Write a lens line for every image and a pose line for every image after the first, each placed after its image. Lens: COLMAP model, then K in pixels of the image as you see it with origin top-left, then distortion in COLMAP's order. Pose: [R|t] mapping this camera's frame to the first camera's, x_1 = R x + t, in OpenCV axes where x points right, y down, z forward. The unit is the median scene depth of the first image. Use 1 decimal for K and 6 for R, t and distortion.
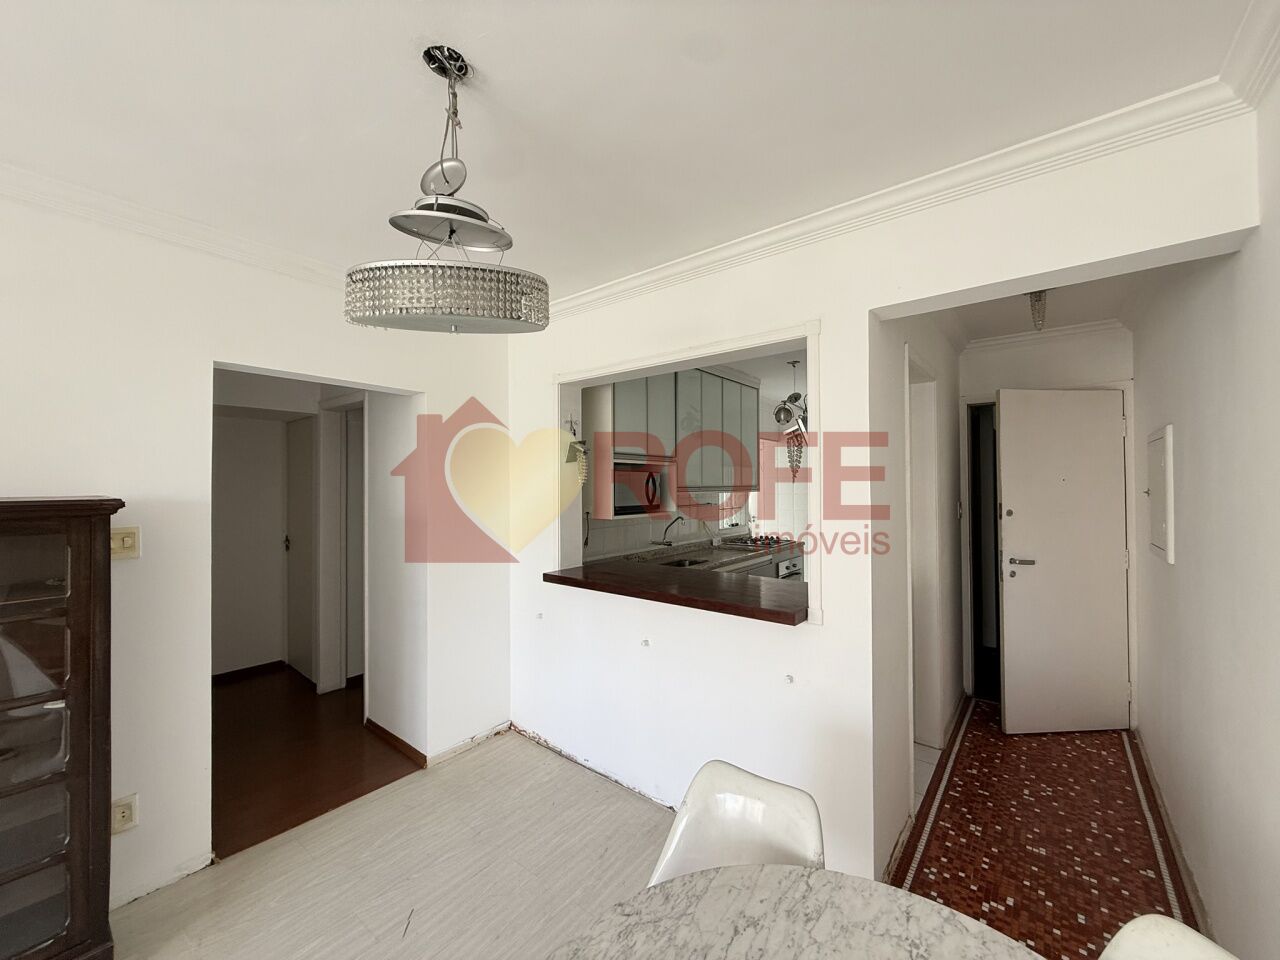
lens RADIAL K [[508.4, 0, 636.9], [0, 508.4, 479.7], [0, 0, 1]] dist [0.000195, 0.000284]
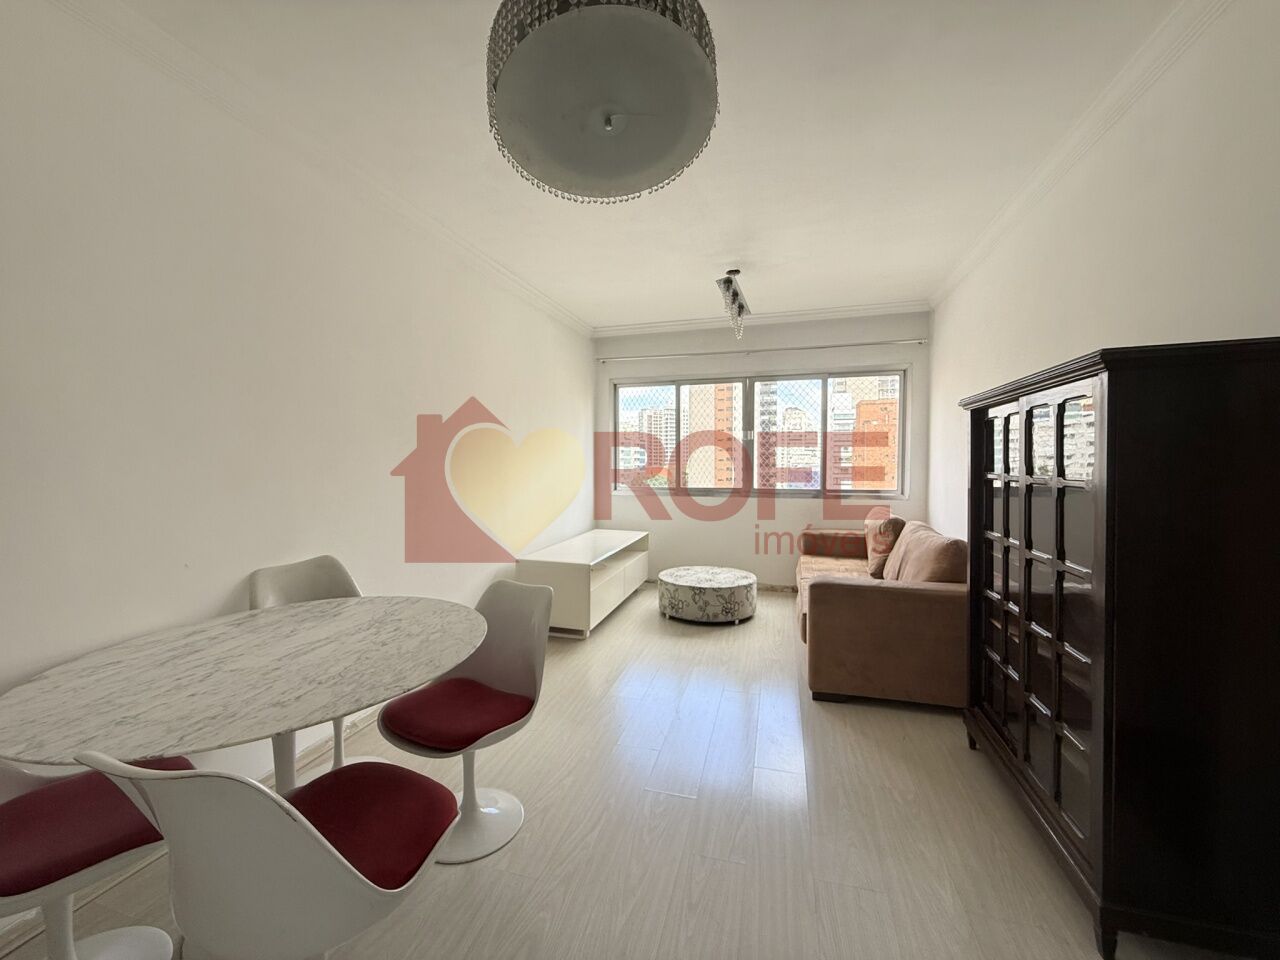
lens RADIAL K [[508.4, 0, 631.7], [0, 508.4, 479.9], [0, 0, 1]] dist [0.000195, 0.000284]
pose [[-0.922245, 0.024088, -0.385854, -0.078756], [0.011907, 0.999353, 0.033927, 0.336279], [0.386422, 0.026694, -0.921936, 2.364908]]
